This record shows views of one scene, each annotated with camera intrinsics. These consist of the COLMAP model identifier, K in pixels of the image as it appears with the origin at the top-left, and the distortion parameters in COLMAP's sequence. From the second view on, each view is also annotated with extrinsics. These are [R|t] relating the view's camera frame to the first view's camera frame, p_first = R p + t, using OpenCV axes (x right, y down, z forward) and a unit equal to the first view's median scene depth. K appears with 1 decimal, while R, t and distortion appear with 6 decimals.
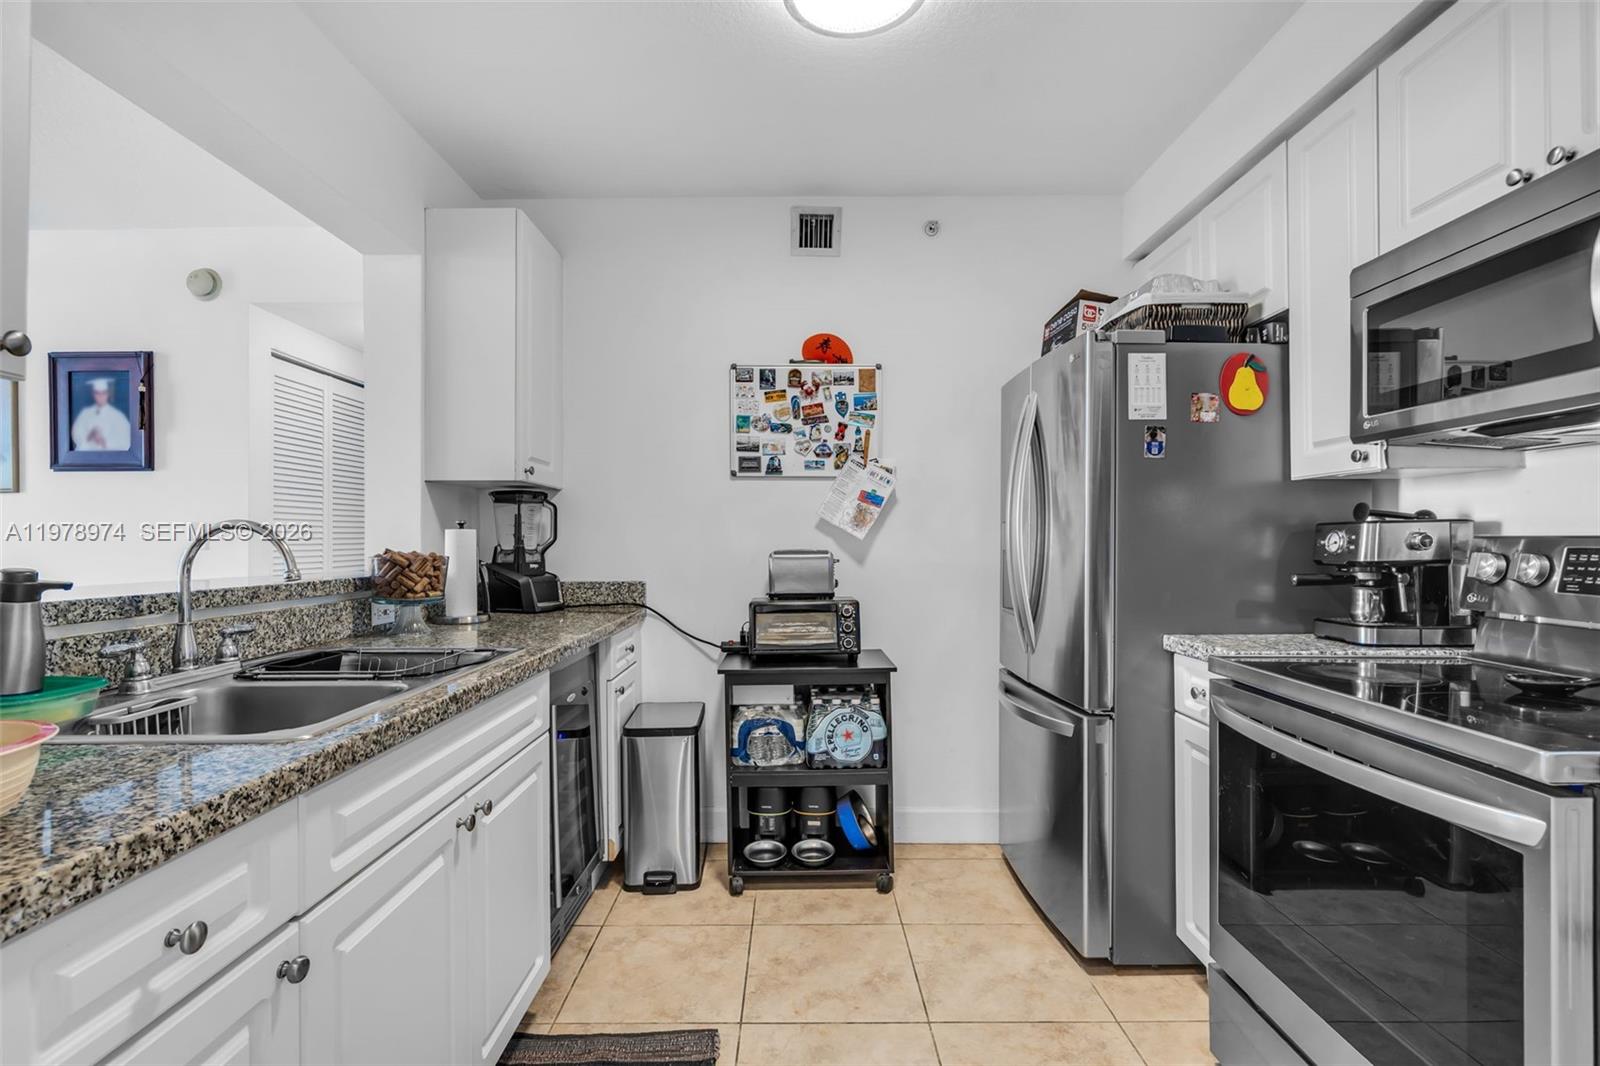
lens RADIAL K [[740.1, 0, 793.3], [0, 740.1, 535.4], [0, 0, 1]] dist [-0.004050, 0.000523]
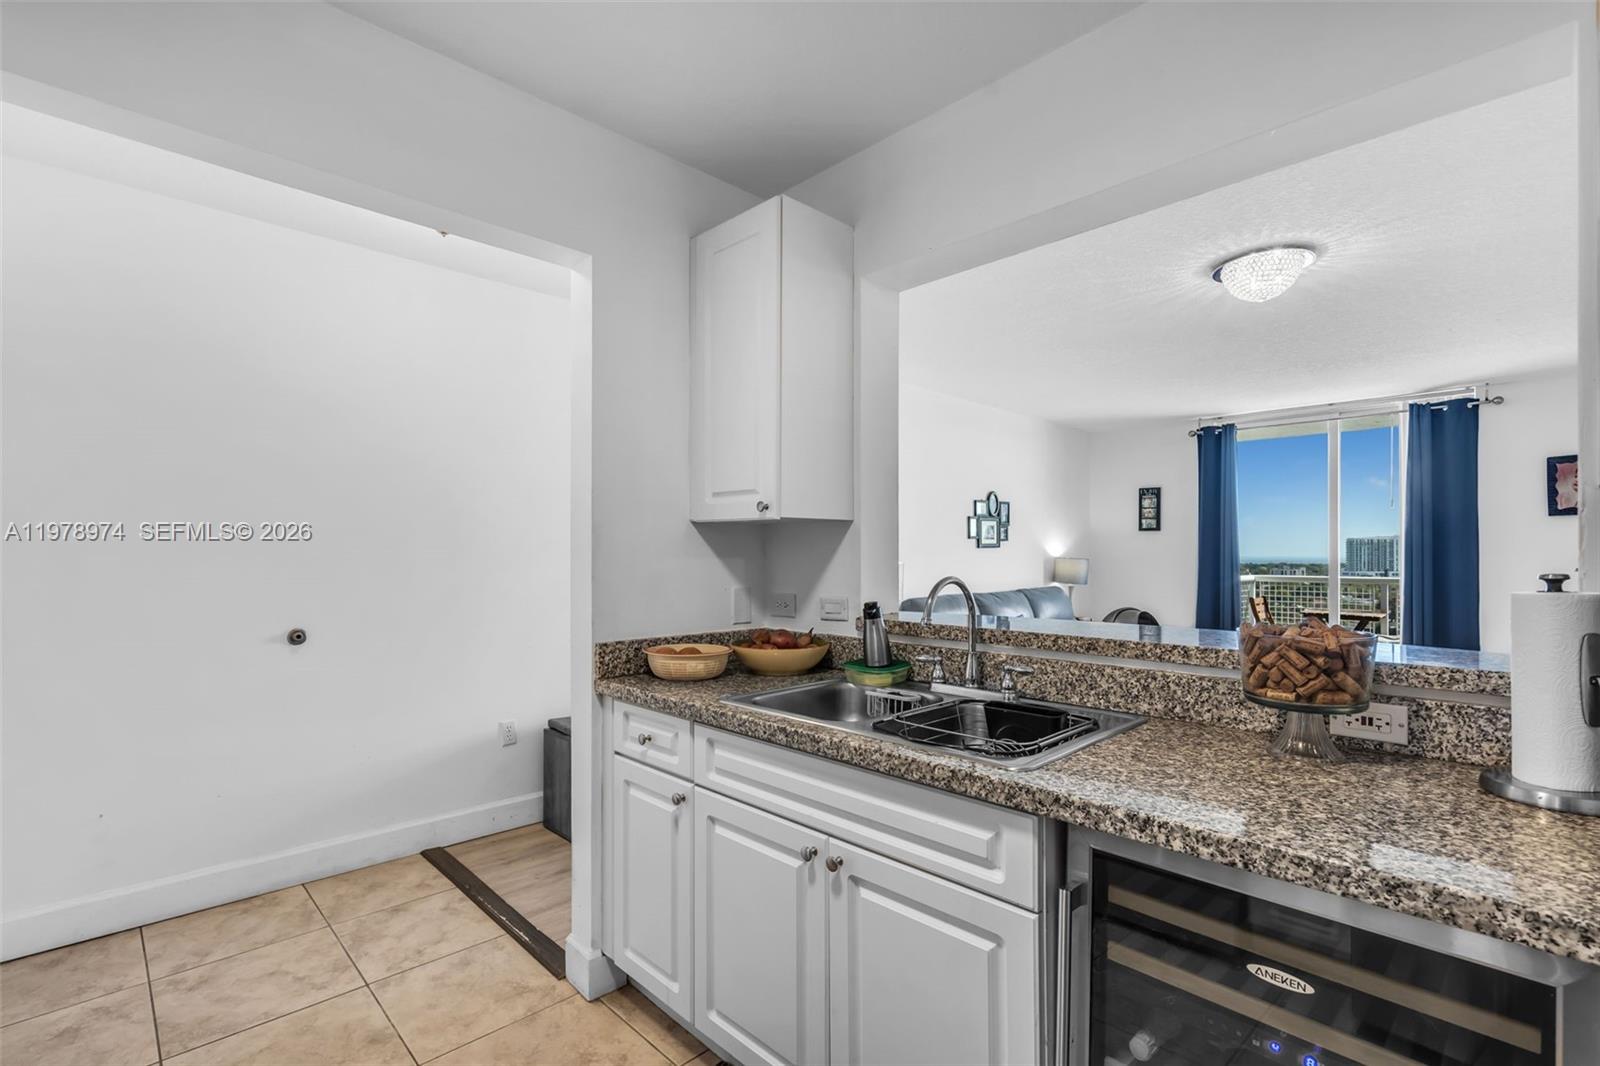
lens RADIAL K [[728.6, 0, 796.2], [0, 728.6, 552.1], [0, 0, 1]] dist [-0.000859, 0.000034]
pose [[-0.705297, 0.003786, -0.708902, 0.187821], [0.008142, 0.999963, -0.002760, -0.034249], [0.708865, -0.007719, -0.705302, 0.938664]]
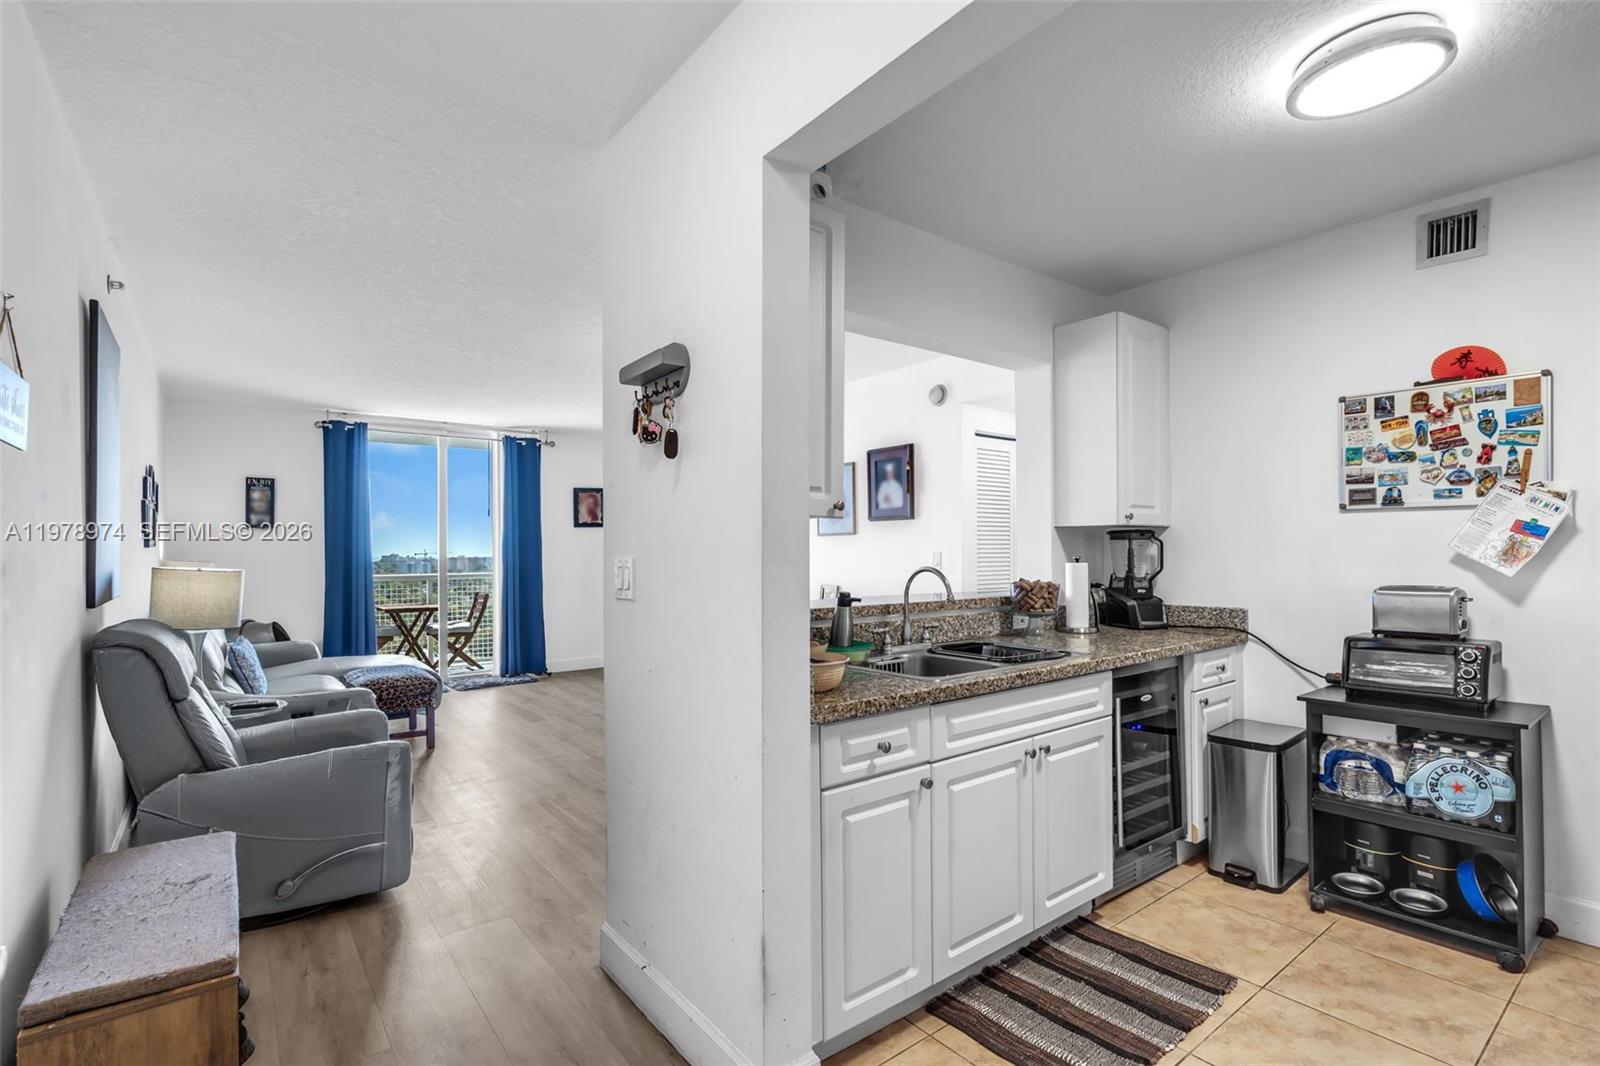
lens RADIAL K [[750.3, 0, 802.3], [0, 750.3, 539.2], [0, 0, 1]] dist [0.001116, 0.000036]
pose [[0.626300, -0.010339, -0.779514, 0.293066], [0.007743, 0.999945, -0.007042, -0.044032], [0.779544, -0.001625, 0.626345, -0.239962]]
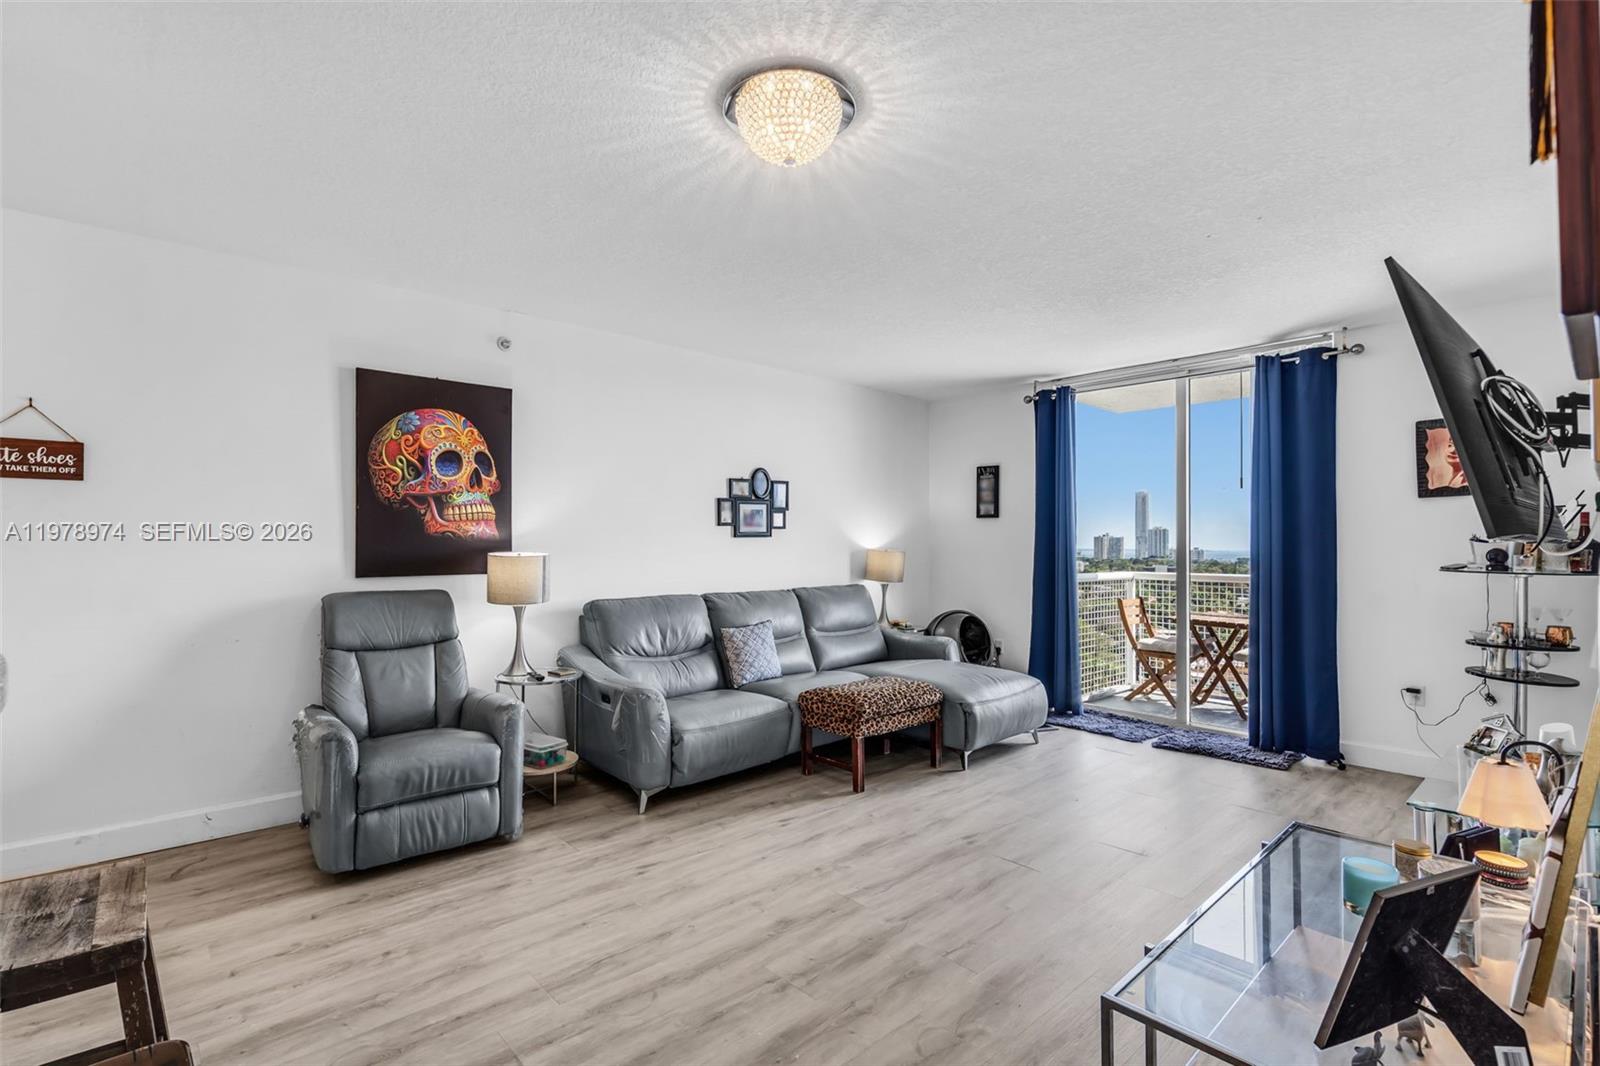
lens RADIAL K [[750.3, 0, 802.3], [0, 750.3, 539.2], [0, 0, 1]] dist [0.001116, 0.000036]
pose [[-0.722325, -0.002665, -0.691549, -0.681779], [0.004418, 0.999954, -0.008468, -0.026649], [0.691540, -0.009172, -0.722280, 1.249728]]
